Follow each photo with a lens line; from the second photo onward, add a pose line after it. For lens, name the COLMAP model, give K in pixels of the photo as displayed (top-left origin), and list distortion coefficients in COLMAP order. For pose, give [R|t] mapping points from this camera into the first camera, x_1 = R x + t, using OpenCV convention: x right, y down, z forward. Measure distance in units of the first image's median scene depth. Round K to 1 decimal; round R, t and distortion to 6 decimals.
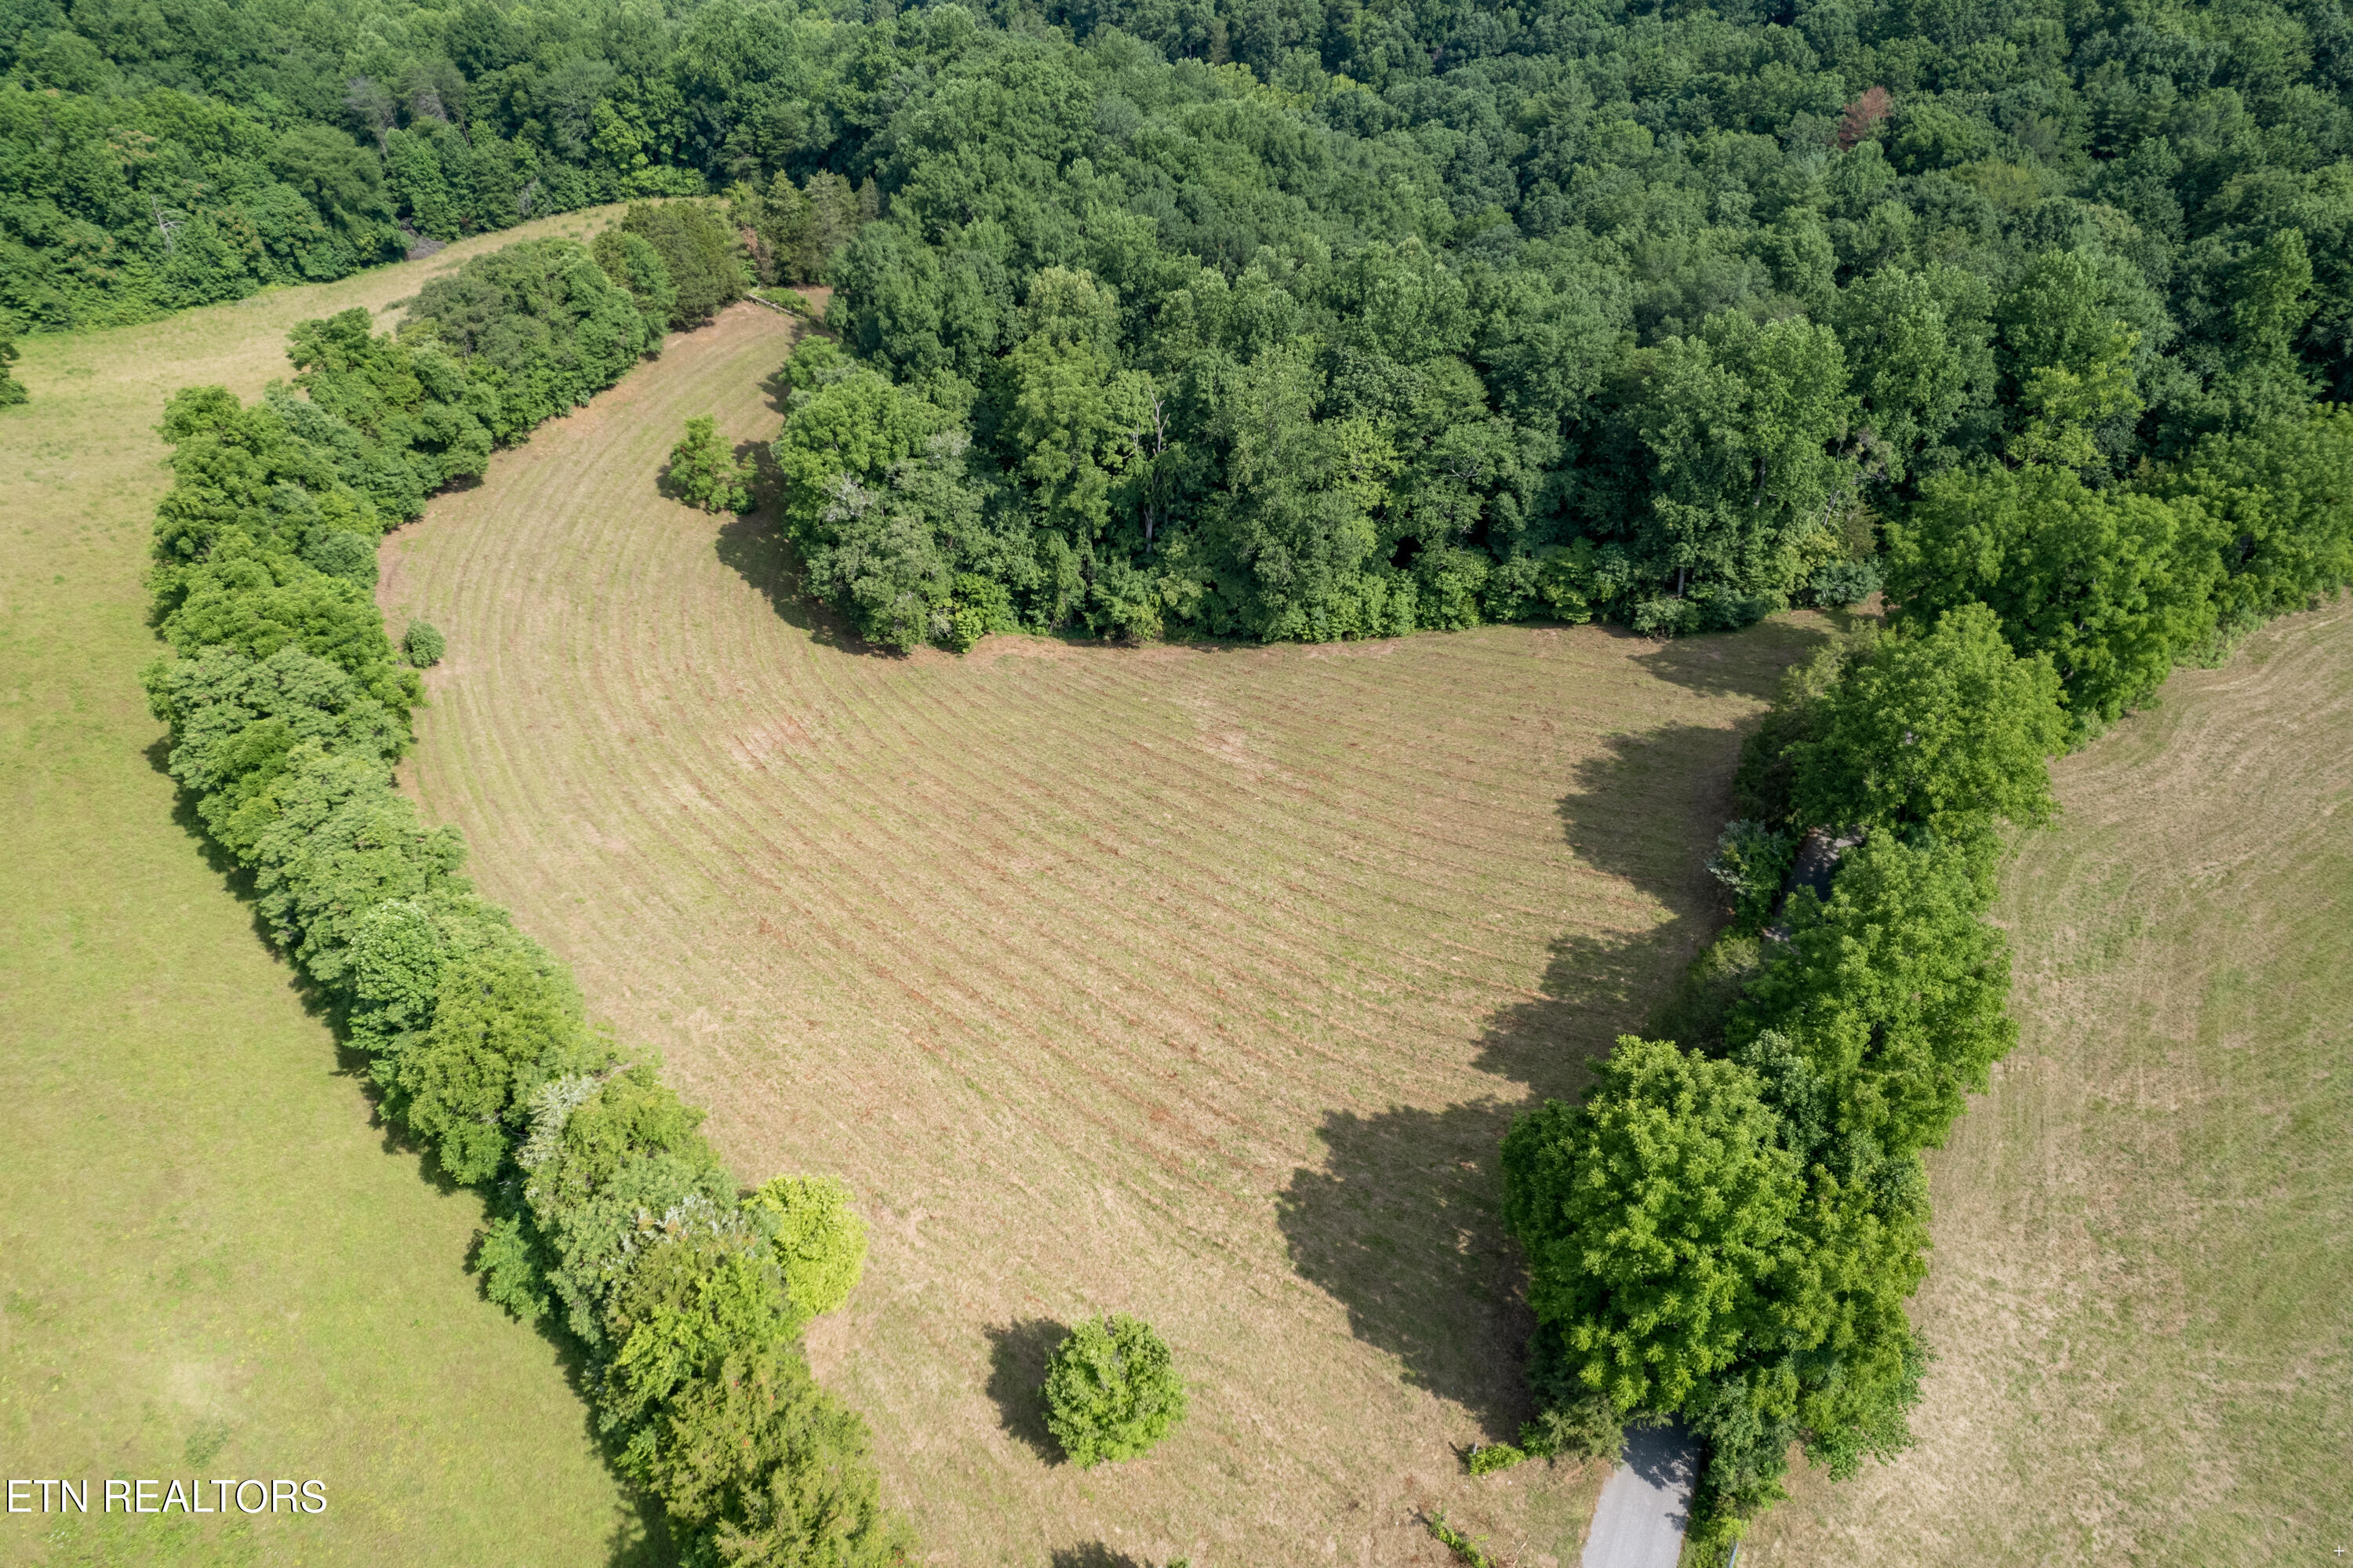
lens RADIAL K [[1484.5, 0, 1178.1], [0, 1484.5, 794.1], [0, 0, 1]] dist [-0.080320, 0.069798]
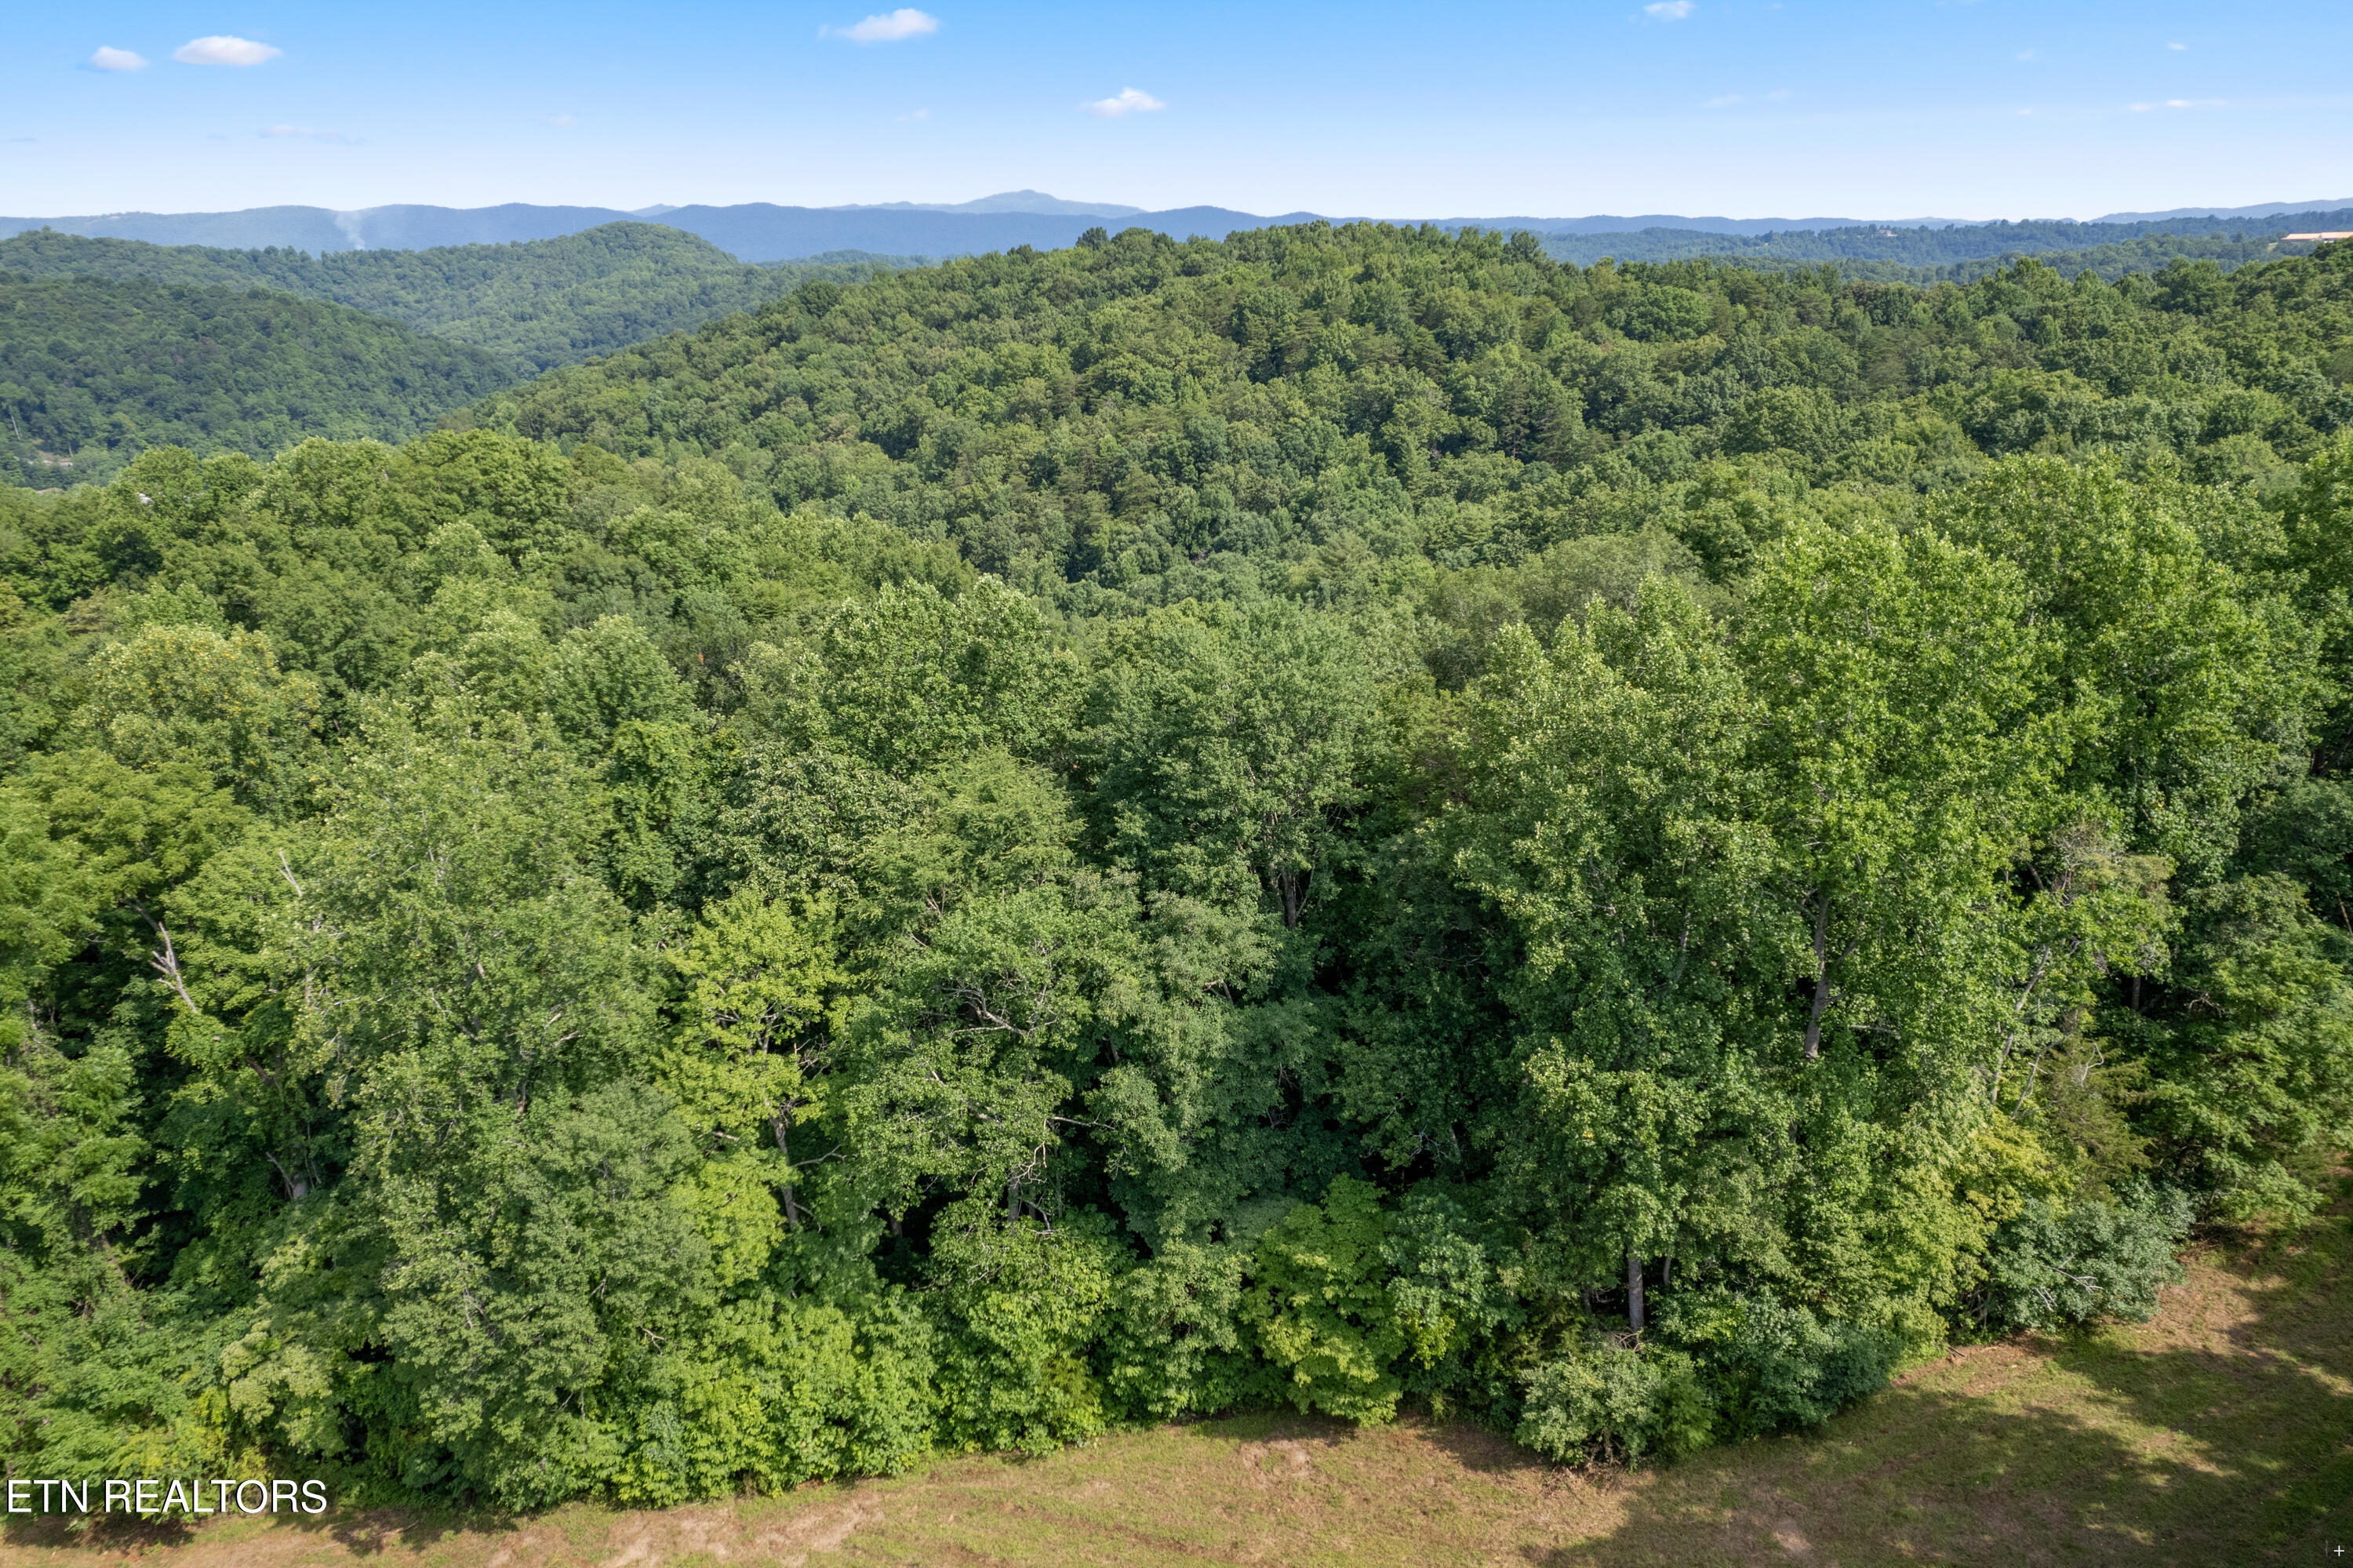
lens RADIAL K [[1477.0, 0, 1176.5], [0, 1477.0, 784.0], [0, 0, 1]] dist [-0.071158, 0.059982]
pose [[0.995957, -0.030330, 0.084557, 0.202204], [0.061439, 0.916686, -0.394857, -0.121549], [-0.065536, 0.398456, 0.914843, 0.625793]]
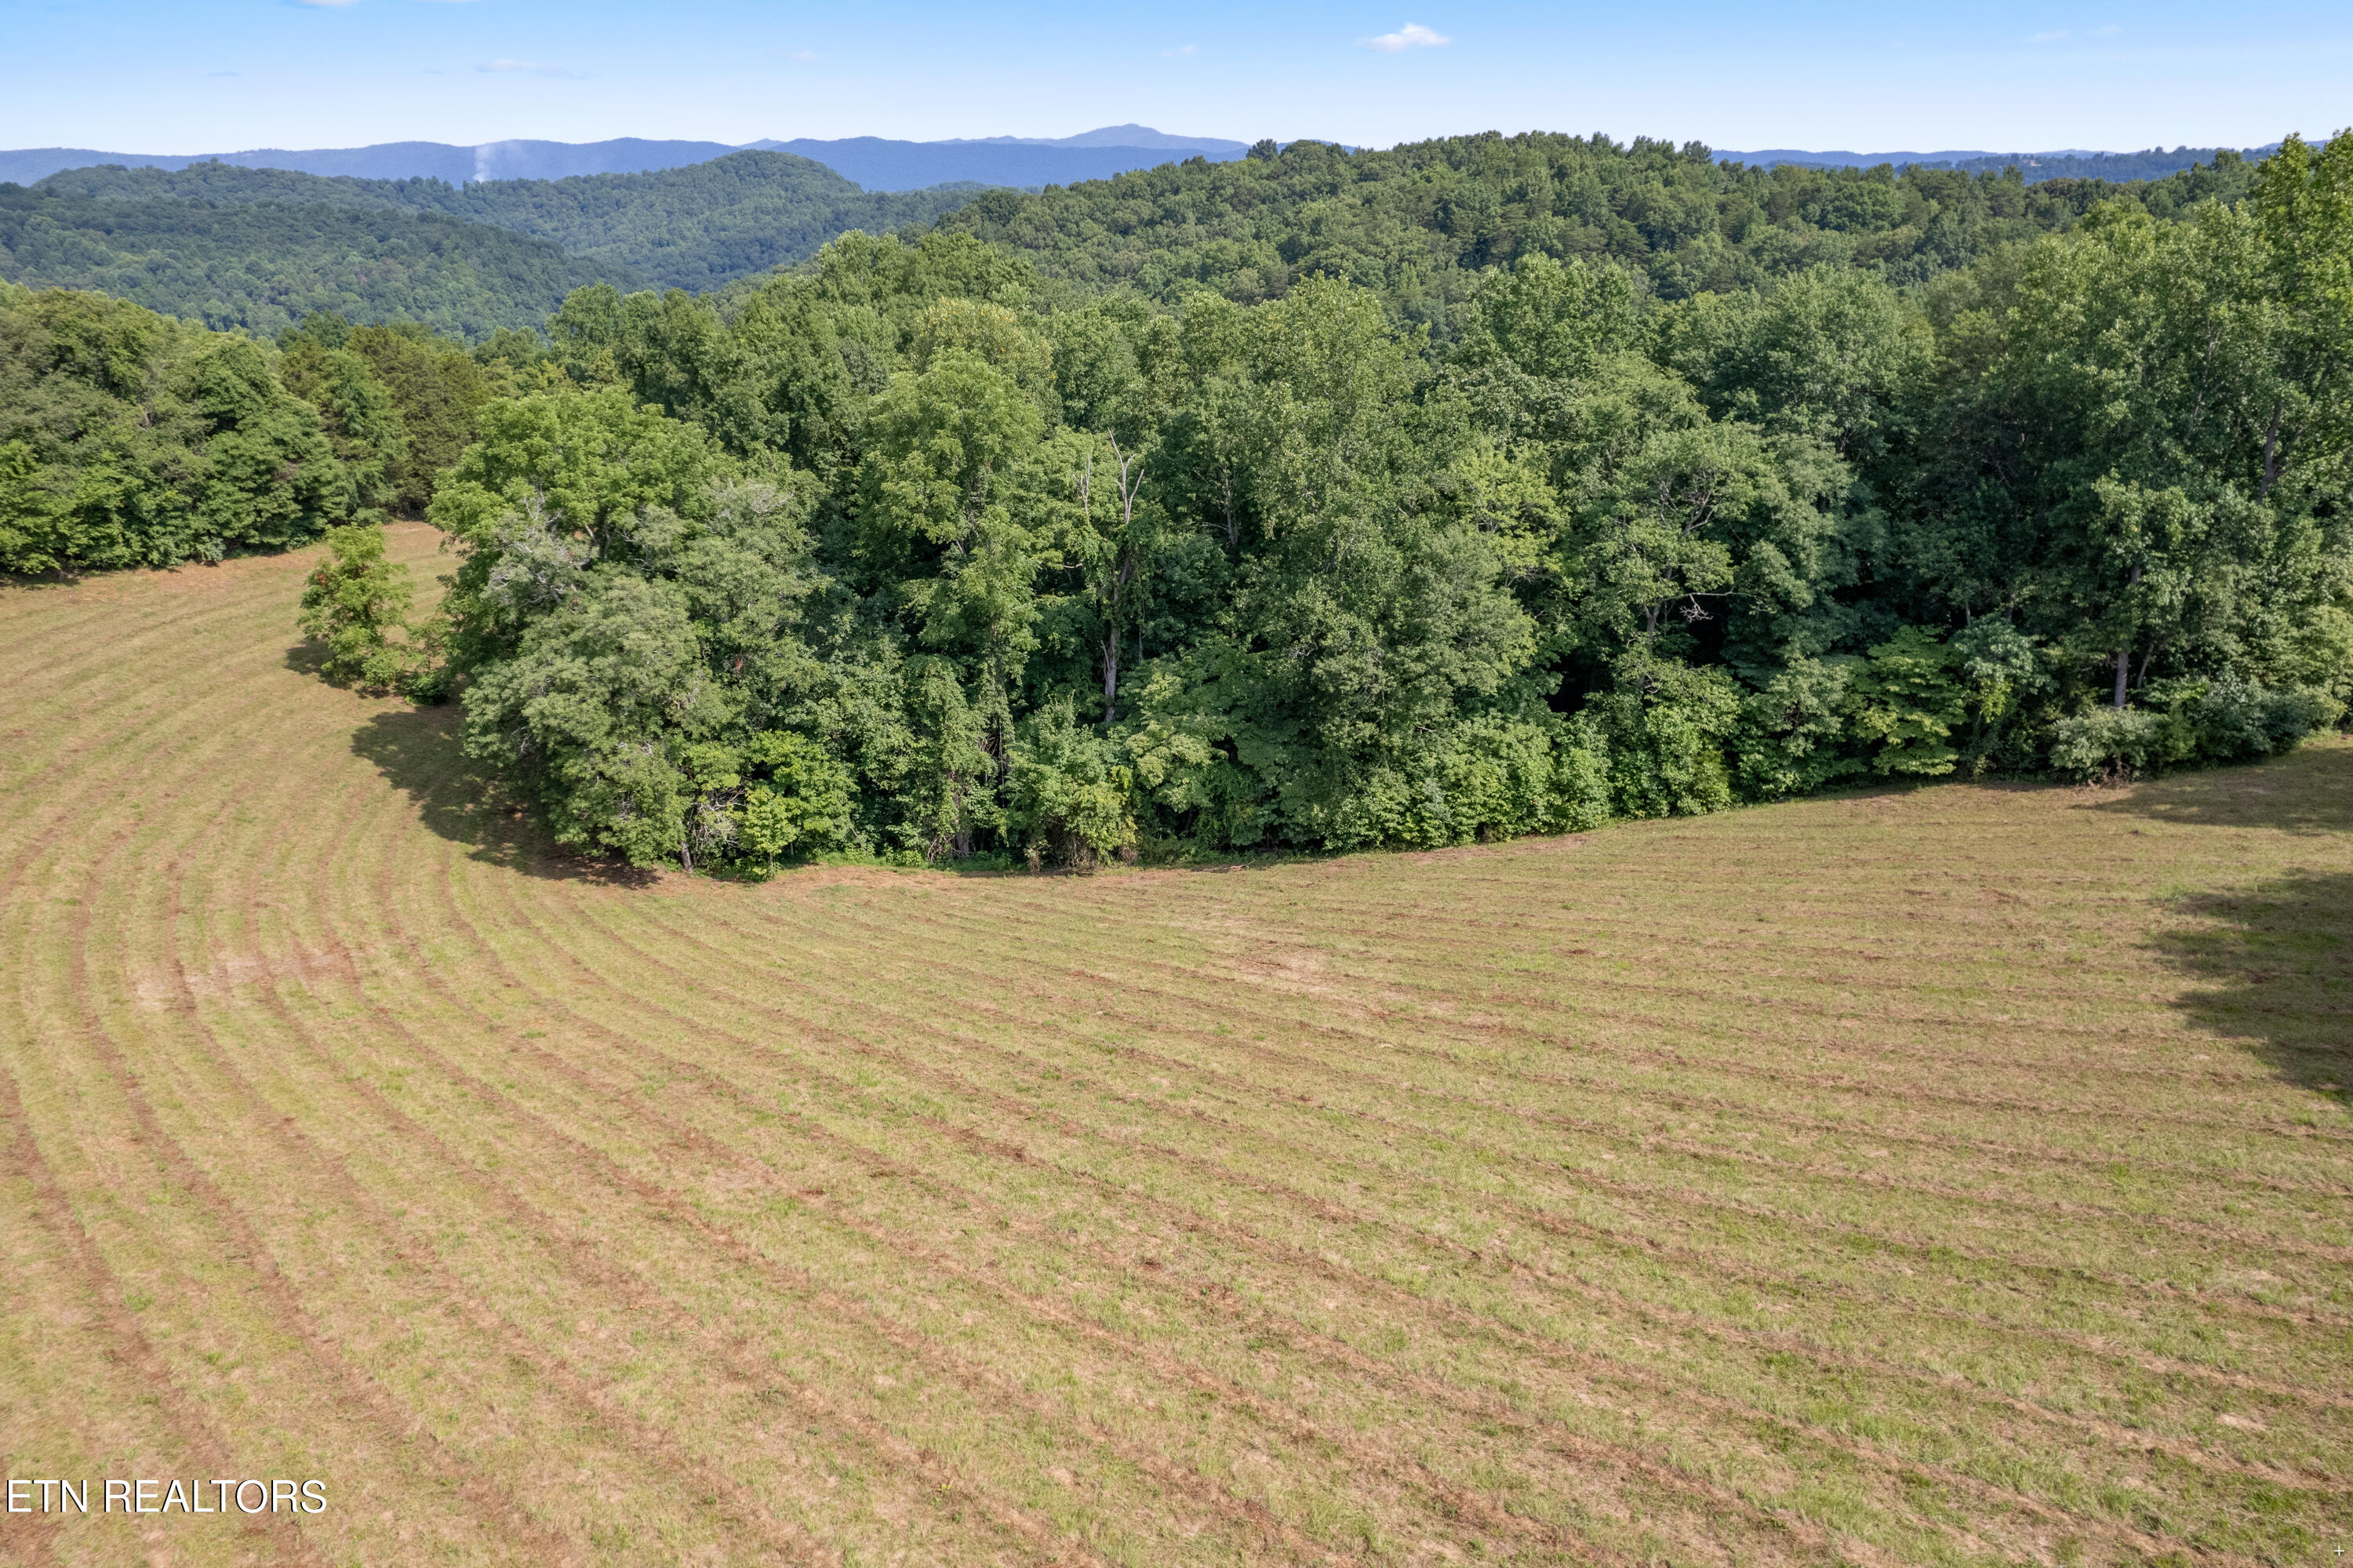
lens RADIAL K [[1484.5, 0, 1178.1], [0, 1484.5, 794.1], [0, 0, 1]] dist [-0.080320, 0.069798]
pose [[0.999571, -0.012437, 0.026512, -0.009980], [0.021116, 0.933377, -0.358277, 0.069864], [-0.020290, 0.358683, 0.933239, 0.524647]]
